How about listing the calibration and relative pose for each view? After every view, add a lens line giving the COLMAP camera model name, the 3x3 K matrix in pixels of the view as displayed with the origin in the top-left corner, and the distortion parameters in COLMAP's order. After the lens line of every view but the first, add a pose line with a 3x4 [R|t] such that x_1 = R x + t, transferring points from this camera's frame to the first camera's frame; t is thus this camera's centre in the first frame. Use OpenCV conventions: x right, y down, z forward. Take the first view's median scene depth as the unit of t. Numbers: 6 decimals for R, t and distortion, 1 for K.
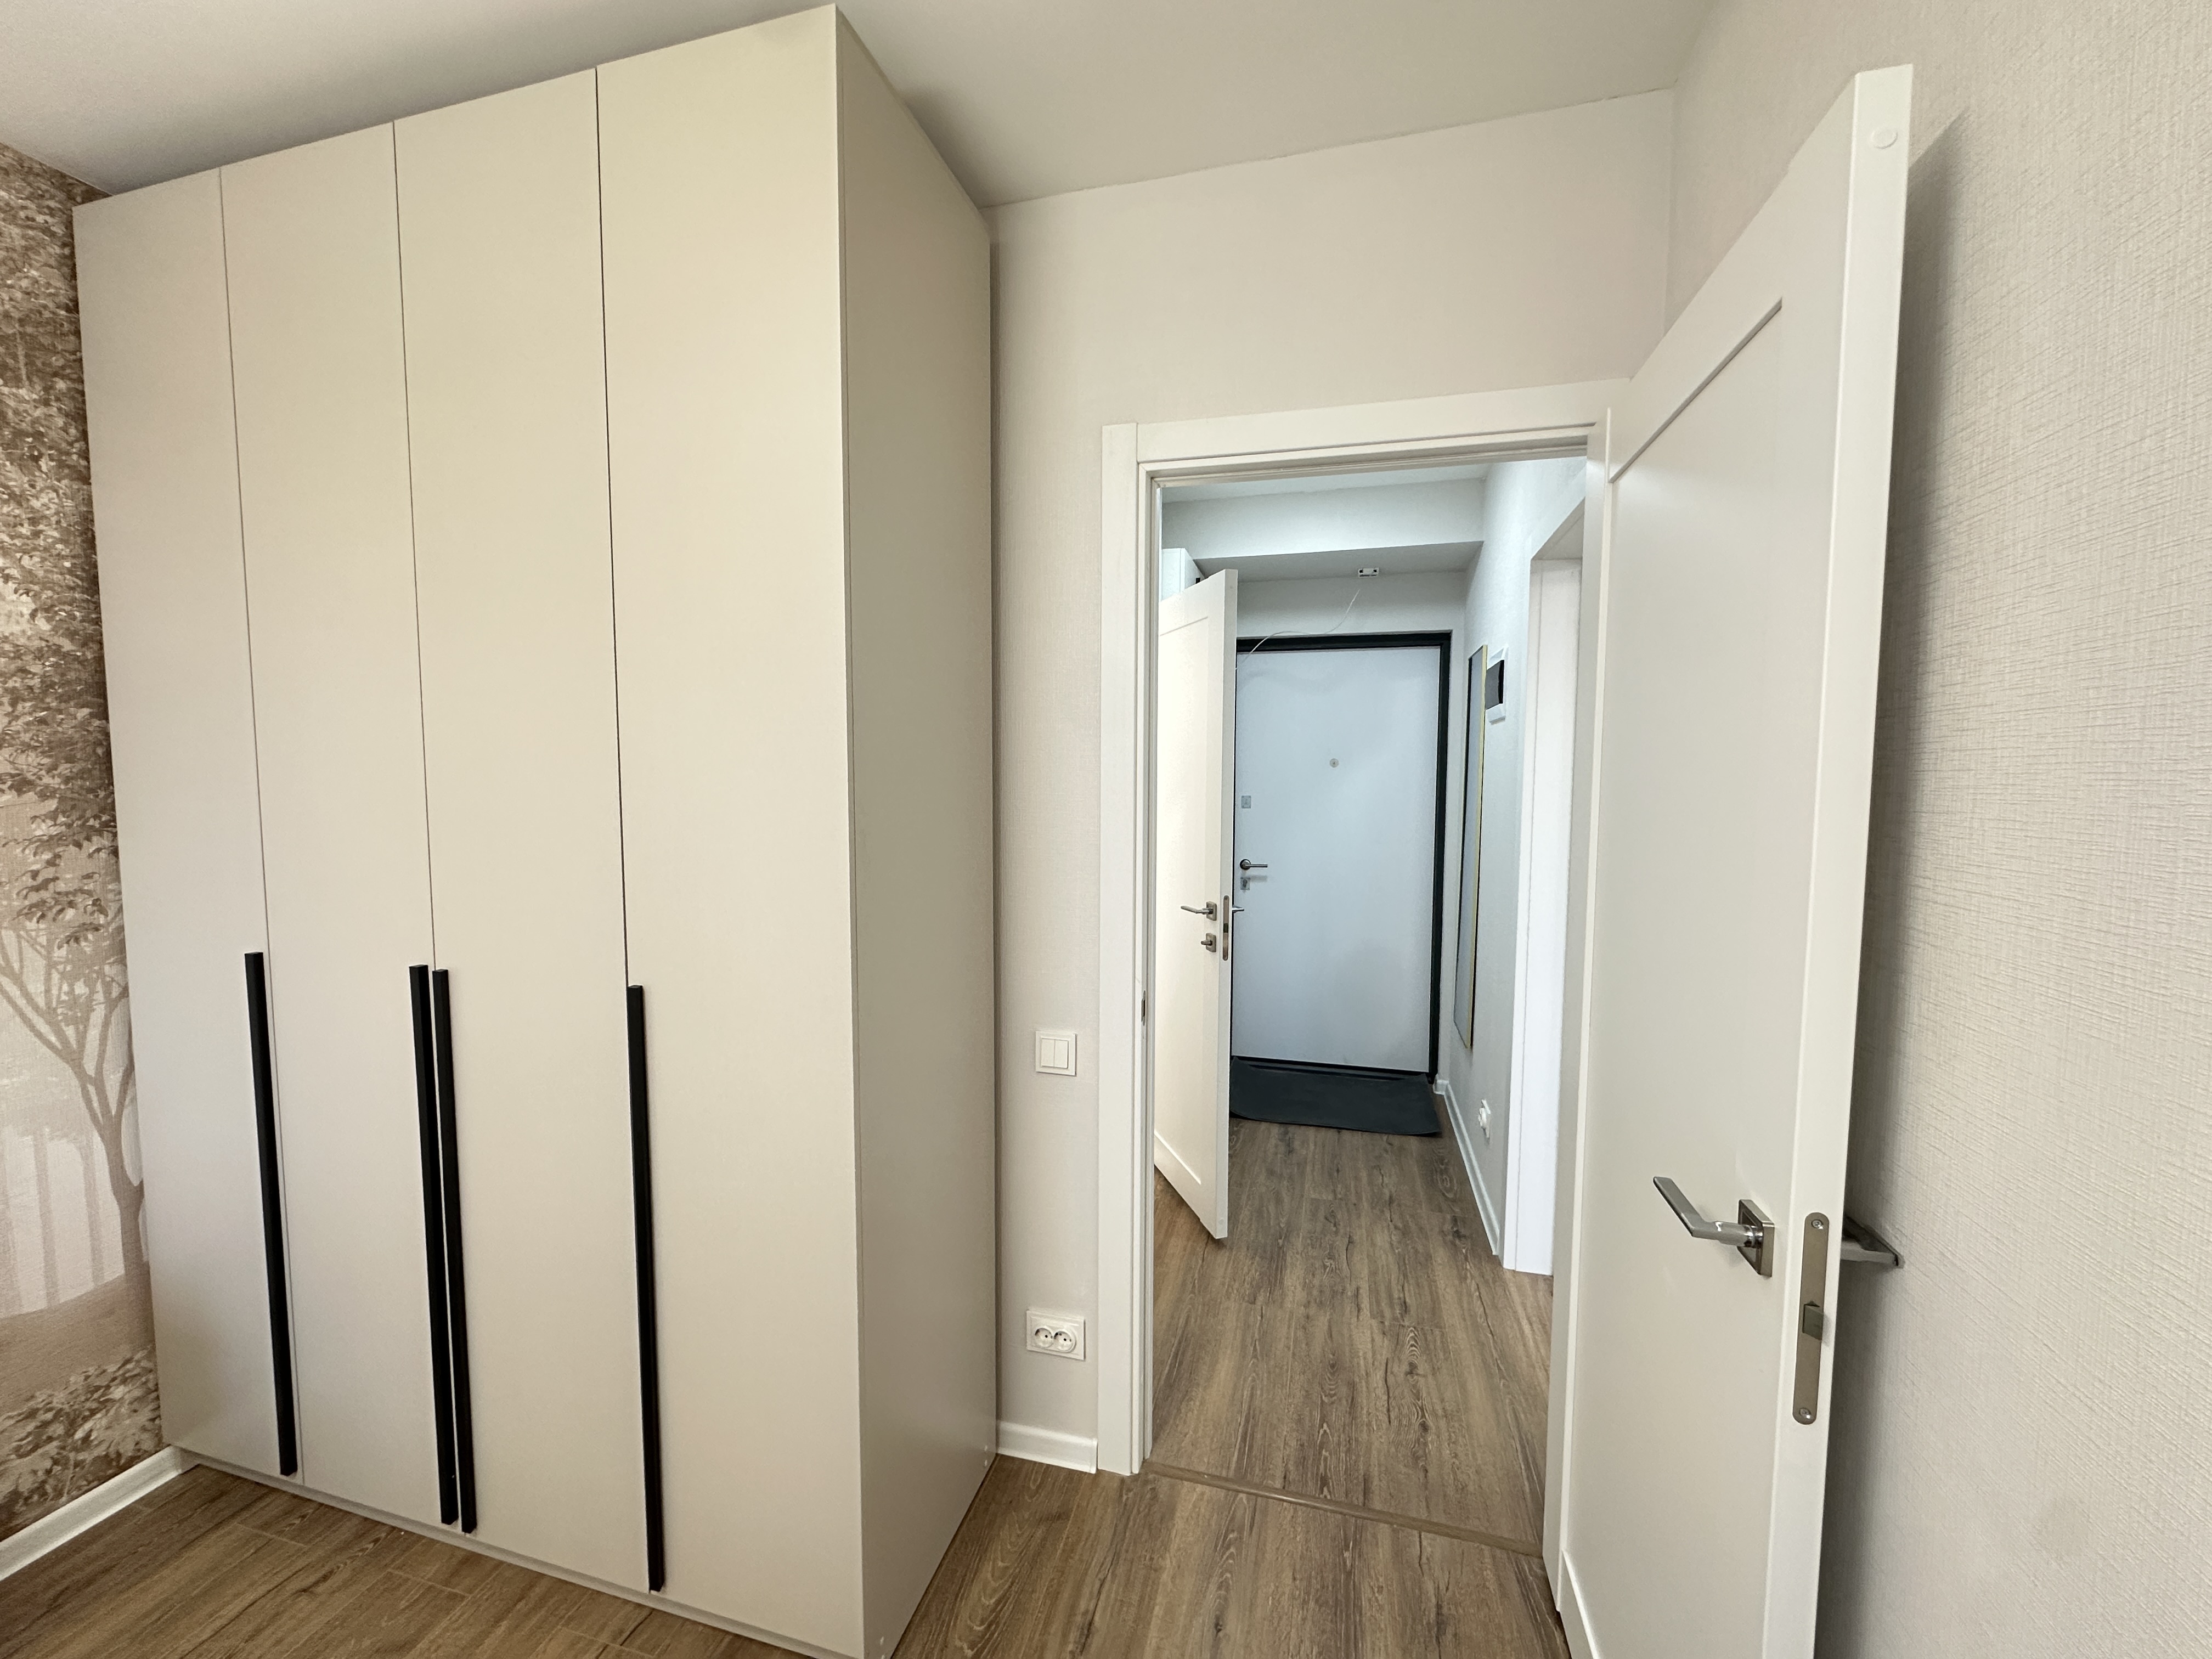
lens RADIAL K [[885.2, 0, 1104.5], [0, 885.2, 829.7], [0, 0, 1]] dist [-0.004367, 0.000829]
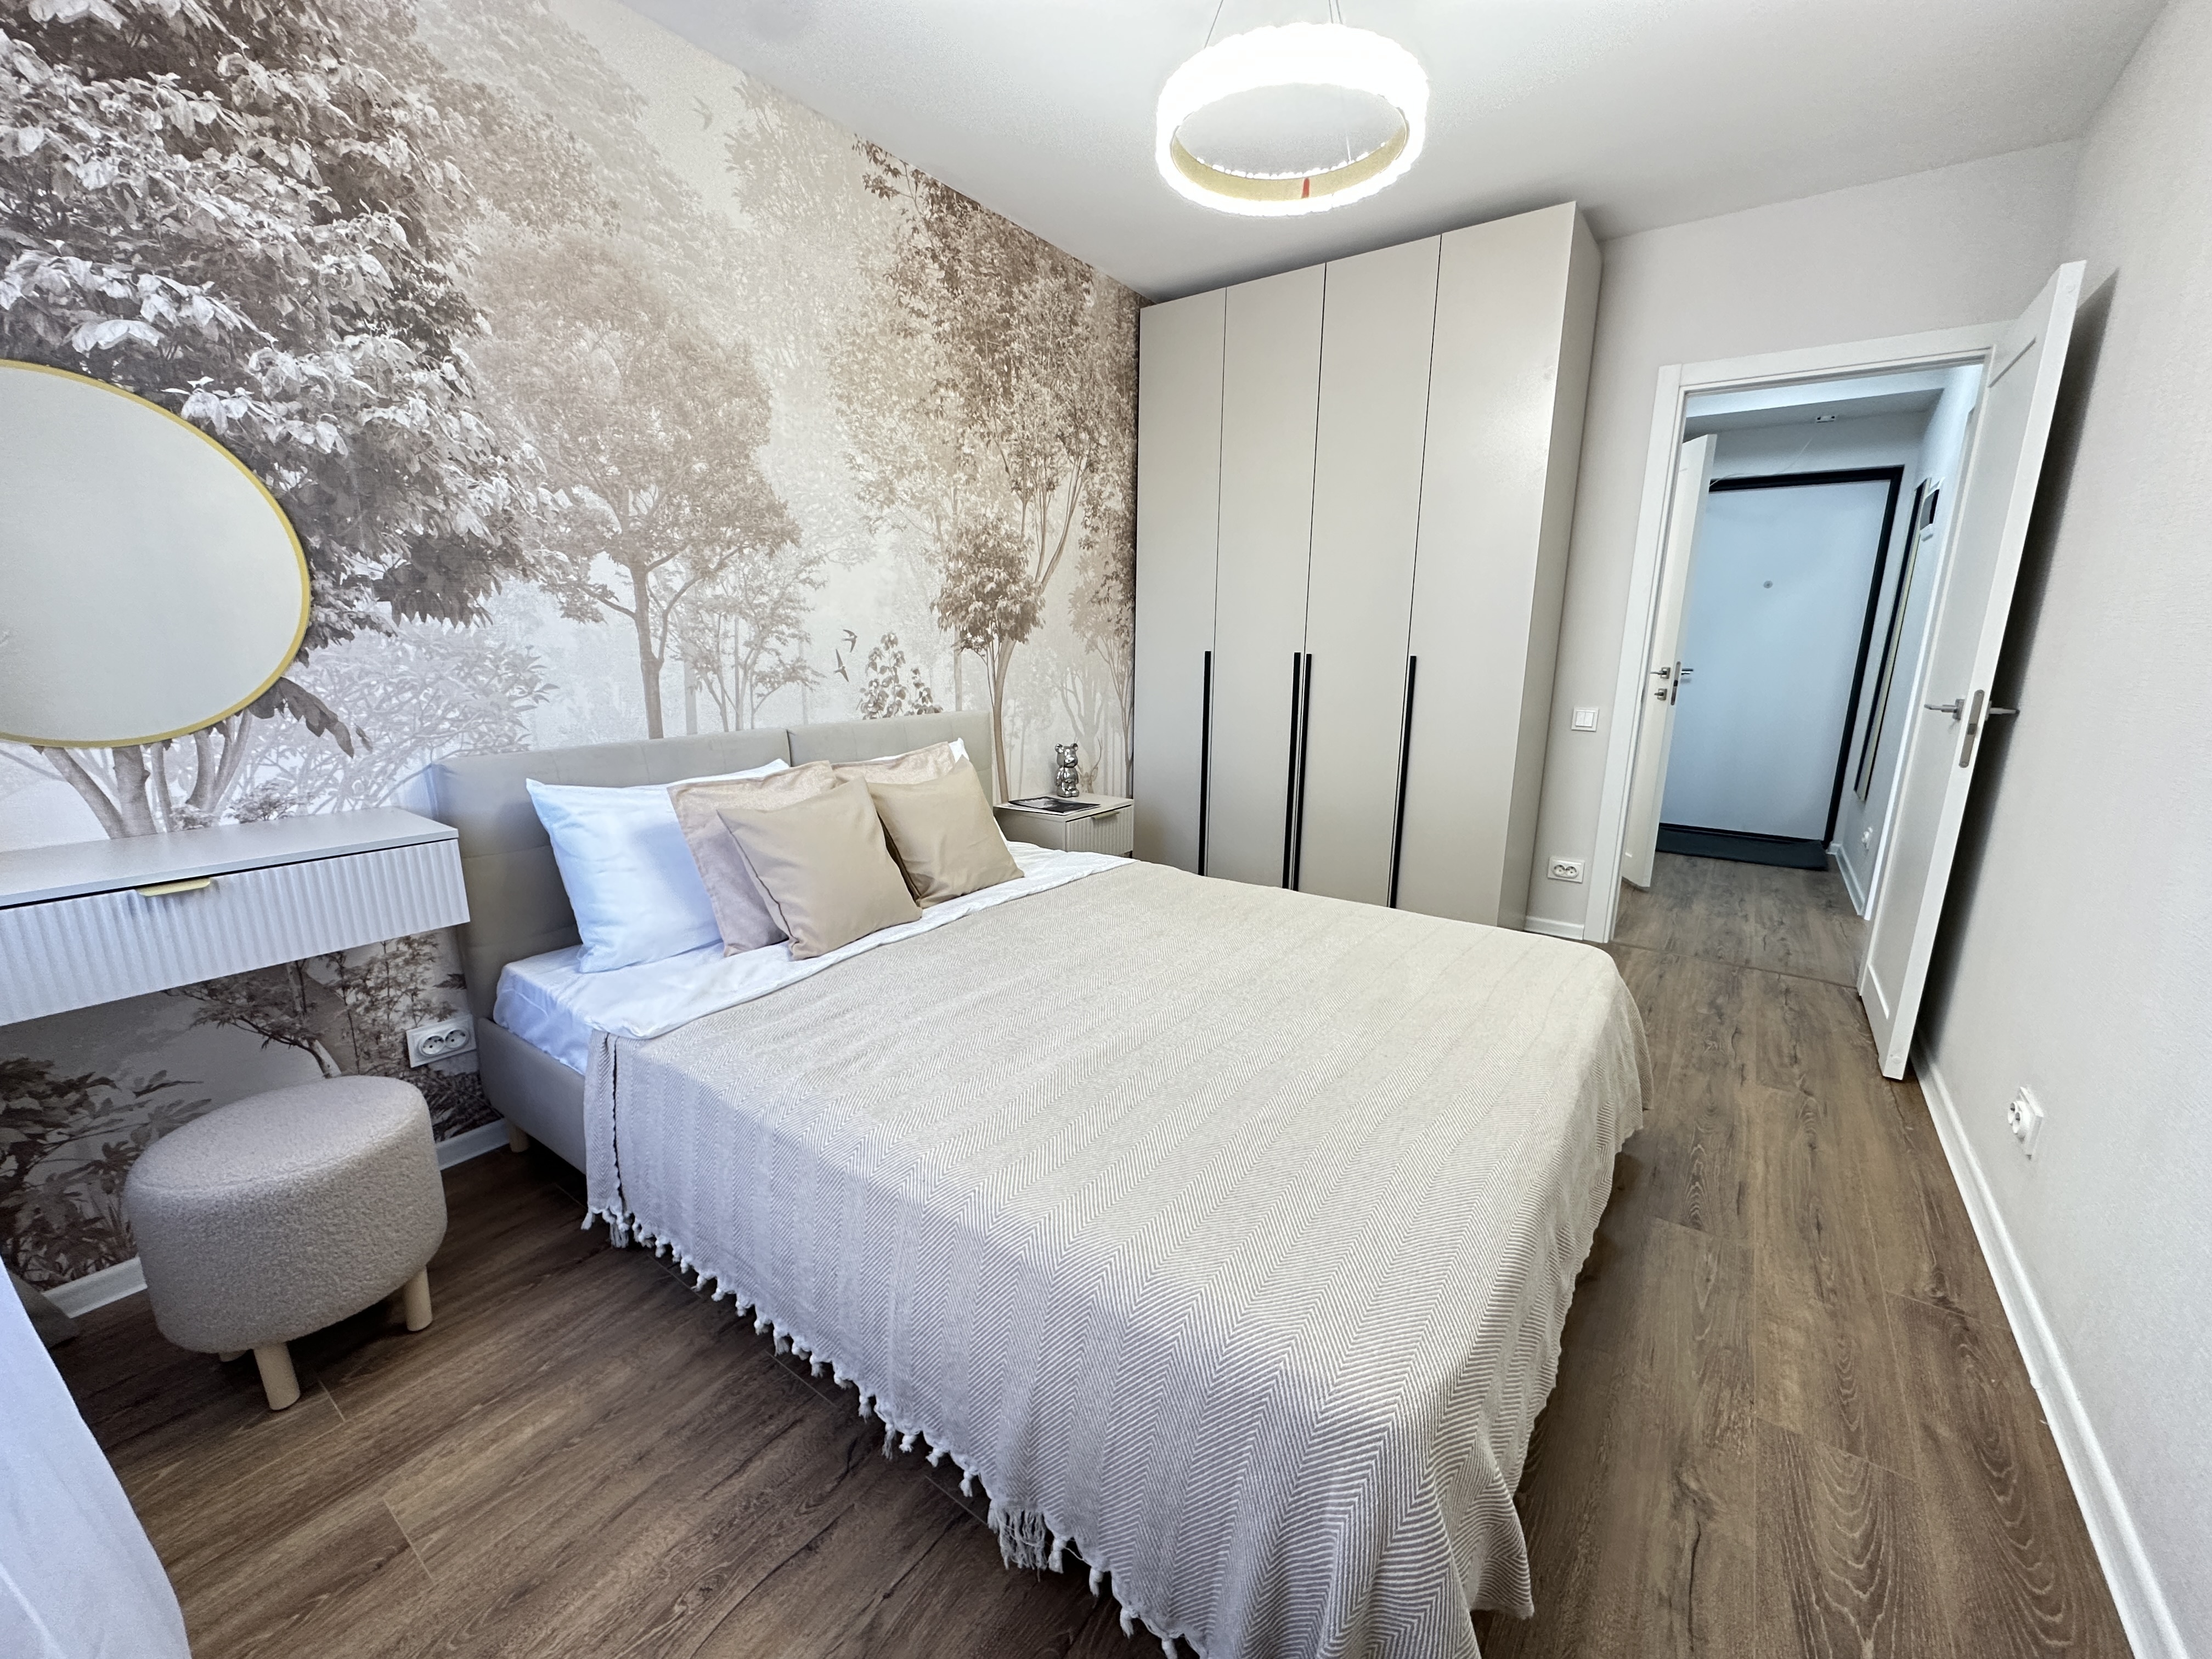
lens RADIAL K [[885.2, 0, 1104.4], [0, 885.2, 830.2], [0, 0, 1]] dist [-0.004367, 0.000829]
pose [[0.935271, 0.081628, -0.344391, -0.374229], [-0.029077, 0.987473, 0.155086, 0.242512], [0.352736, -0.135034, 0.925928, -1.238077]]
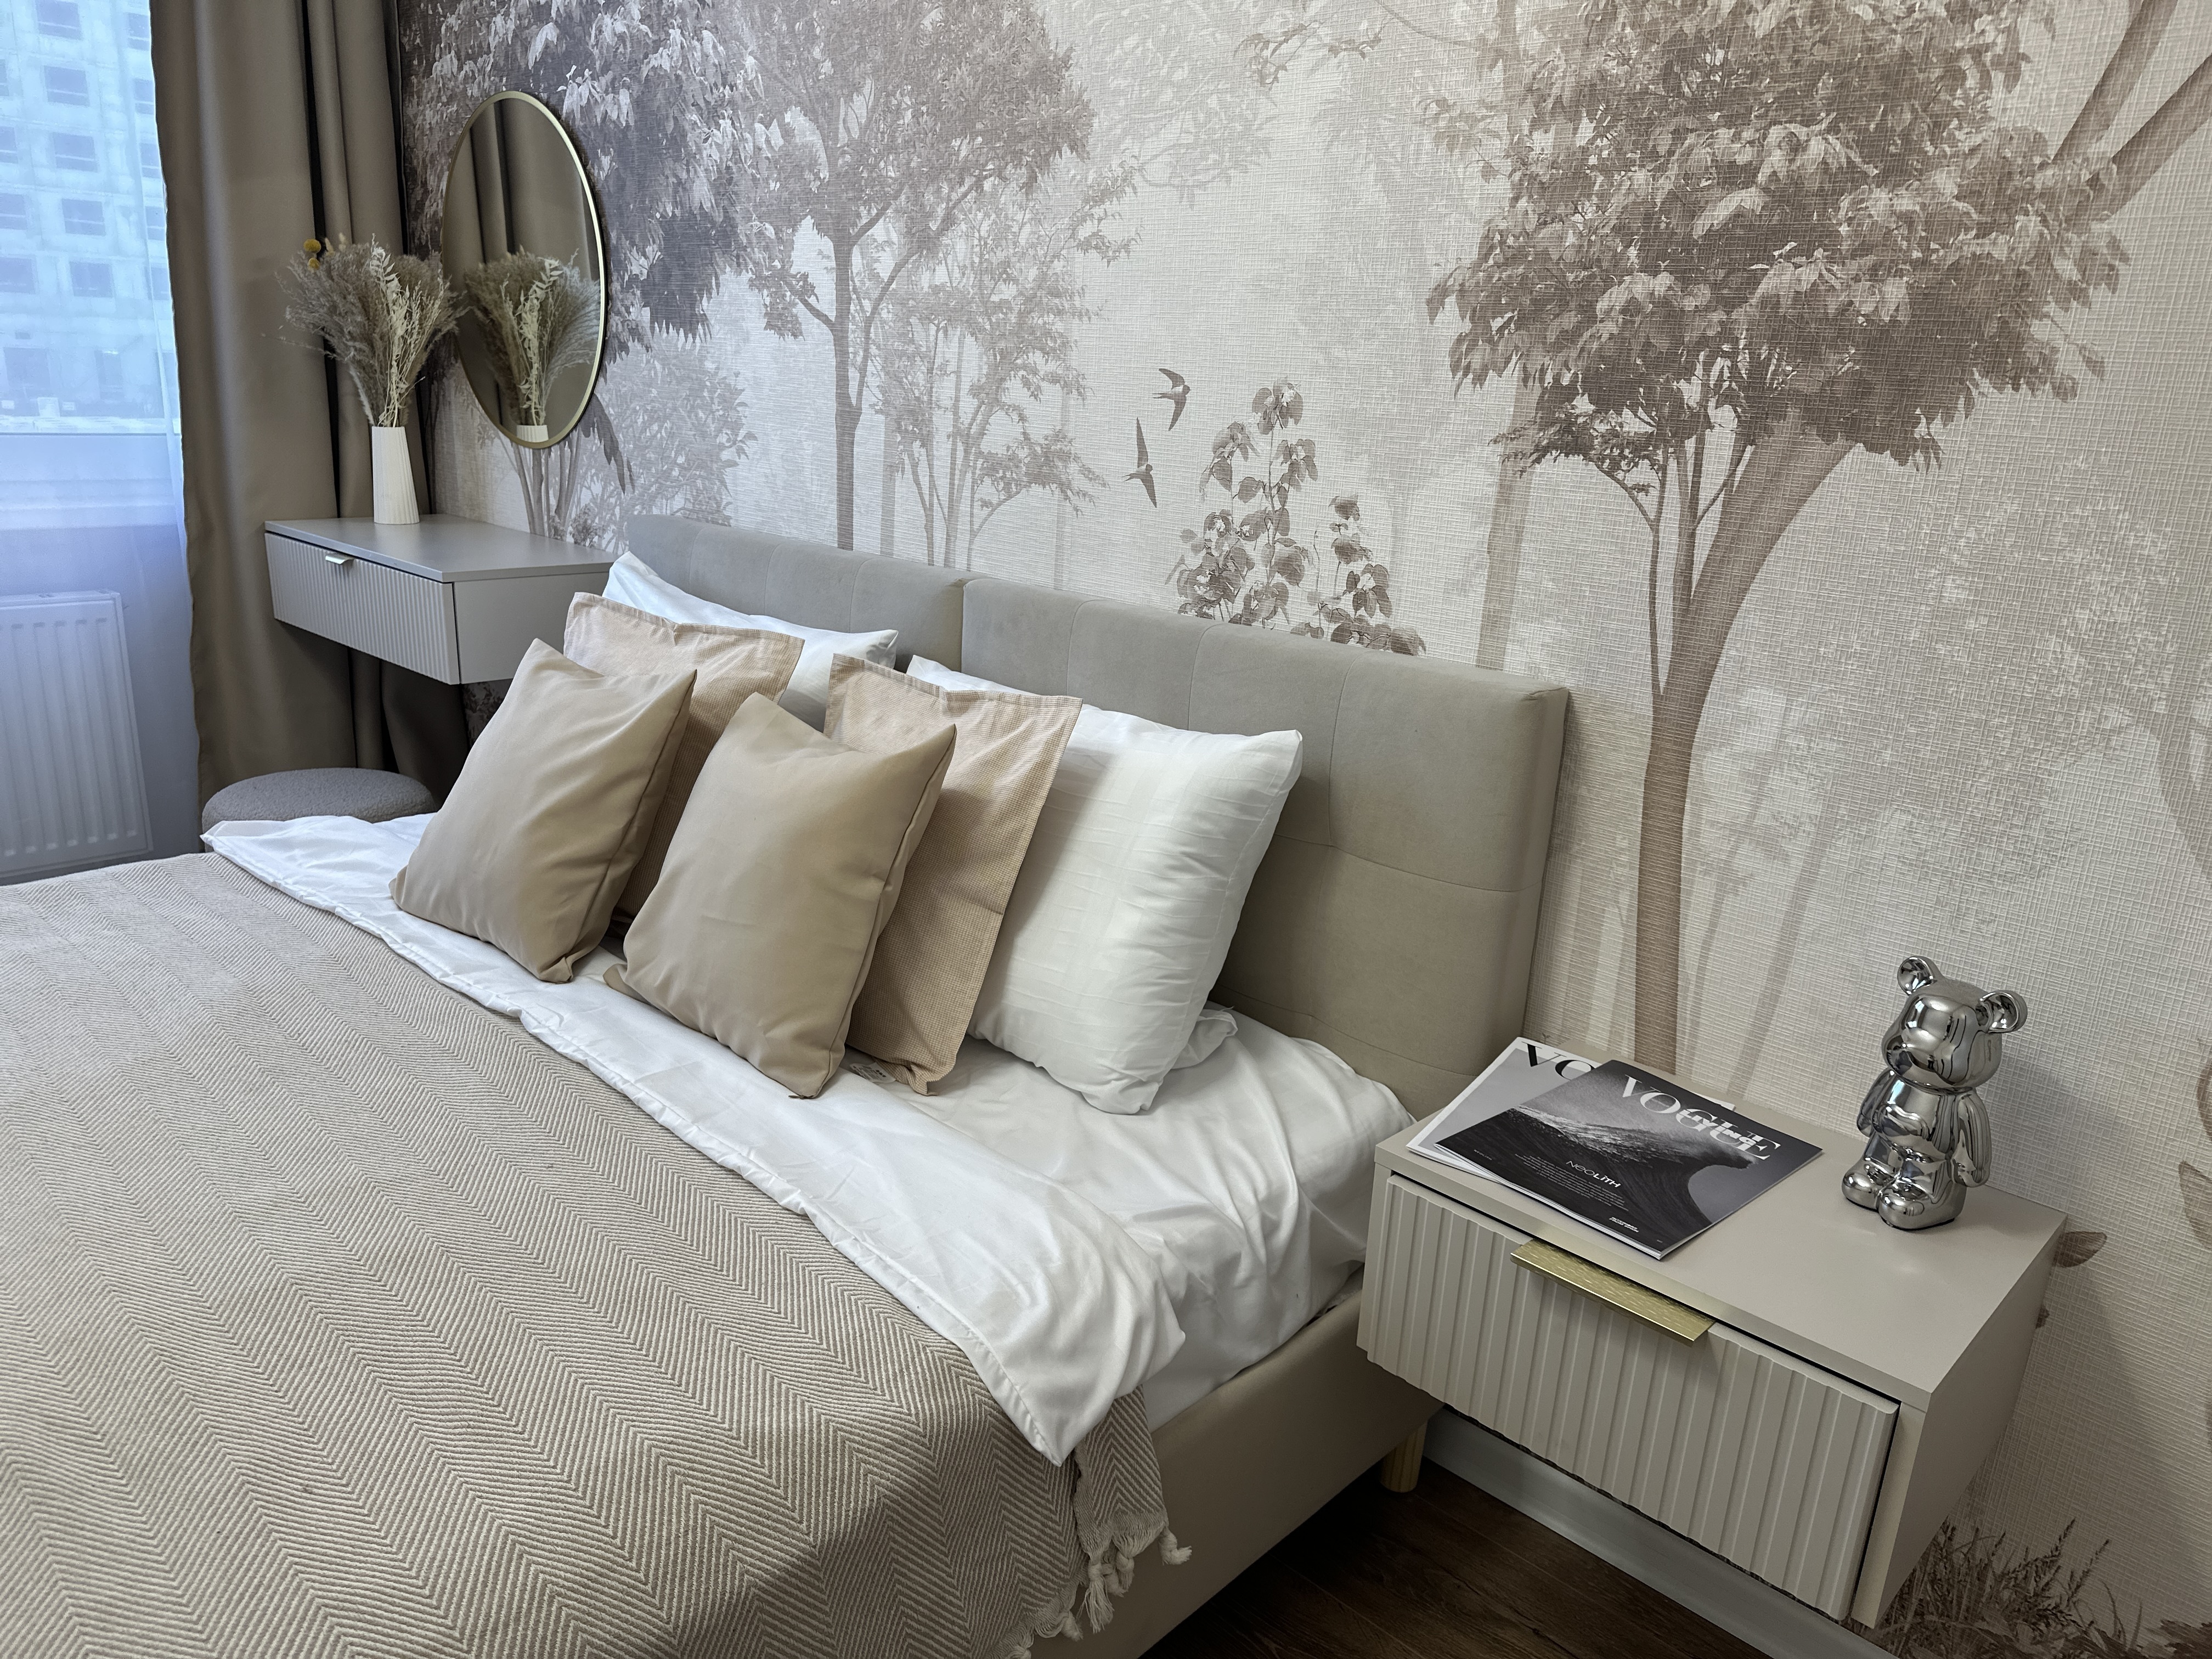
lens RADIAL K [[1557.9, 0, 1099.8], [0, 1557.9, 828.4], [0, 0, 1]] dist [0.064513, -0.083124]
pose [[-0.480745, 0.222056, -0.848278, -0.378720], [-0.111327, 0.944118, 0.310237, 0.114503], [0.869764, 0.243582, -0.429159, 0.651921]]
